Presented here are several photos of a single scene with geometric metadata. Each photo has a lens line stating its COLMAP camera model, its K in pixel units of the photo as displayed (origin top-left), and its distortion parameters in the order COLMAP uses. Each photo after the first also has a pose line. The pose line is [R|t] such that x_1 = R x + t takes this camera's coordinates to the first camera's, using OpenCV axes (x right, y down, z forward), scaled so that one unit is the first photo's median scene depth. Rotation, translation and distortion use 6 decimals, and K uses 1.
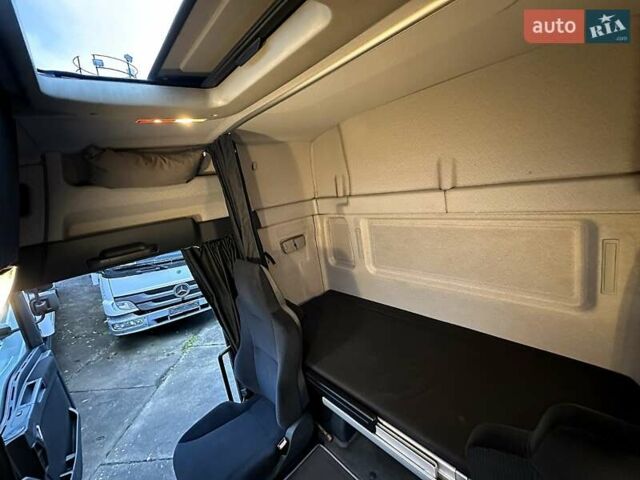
lens RADIAL K [[248.0, 0, 320.0], [0, 248.0, 240.0], [0, 0, 1]] dist [-0.000360, -0.000043]
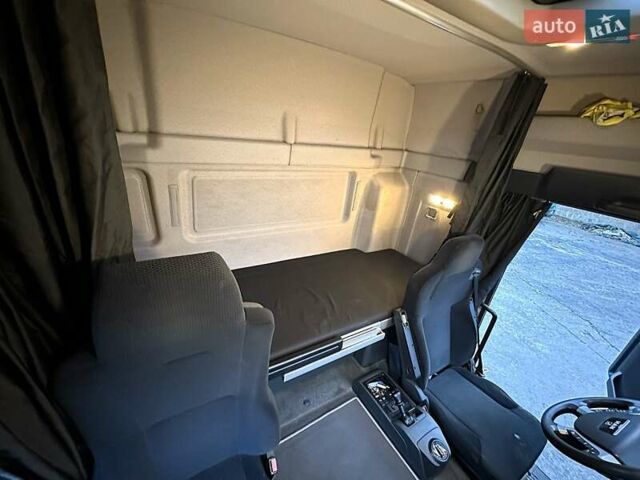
lens RADIAL K [[248.0, 0, 320.0], [0, 248.0, 240.0], [0, 0, 1]] dist [-0.000360, -0.000043]
pose [[0.241756, -0.258338, 0.935316, -0.614205], [0.077444, 0.965970, 0.246788, -0.048060], [-0.967242, 0.012772, 0.253535, 0.581412]]
